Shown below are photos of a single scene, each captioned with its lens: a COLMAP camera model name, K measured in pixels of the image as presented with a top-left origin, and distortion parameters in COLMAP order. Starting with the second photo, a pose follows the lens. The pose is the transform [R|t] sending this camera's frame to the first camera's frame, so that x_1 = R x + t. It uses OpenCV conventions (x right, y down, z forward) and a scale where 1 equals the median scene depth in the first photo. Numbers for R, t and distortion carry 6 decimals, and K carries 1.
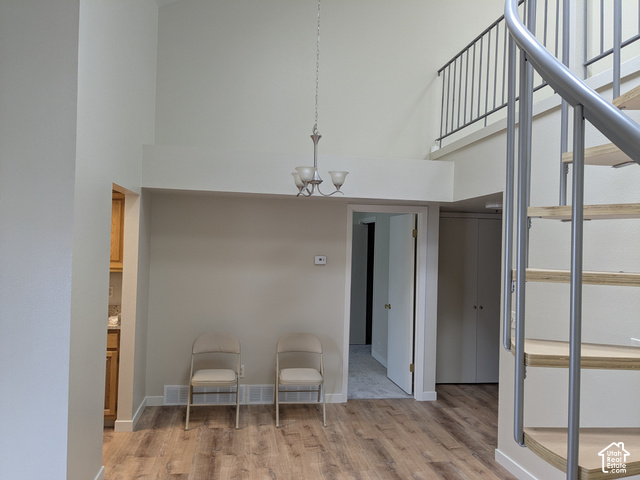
lens RADIAL K [[507.4, 0, 320.0], [0, 507.4, 240.0], [0, 0, 1]] dist [0.016369, -0.007737]
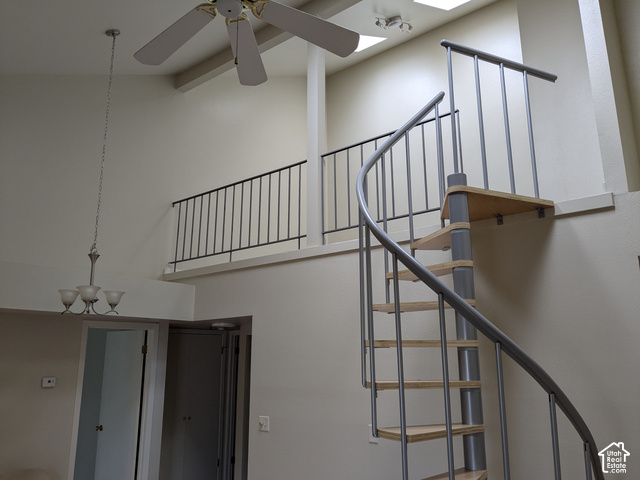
lens RADIAL K [[507.4, 0, 320.0], [0, 507.4, 240.0], [0, 0, 1]] dist [0.016369, -0.007737]
pose [[0.743174, 0.125048, 0.657309, -0.291473], [0.013350, 0.979414, -0.201421, -0.020385], [-0.668965, 0.158466, 0.726205, -0.032814]]
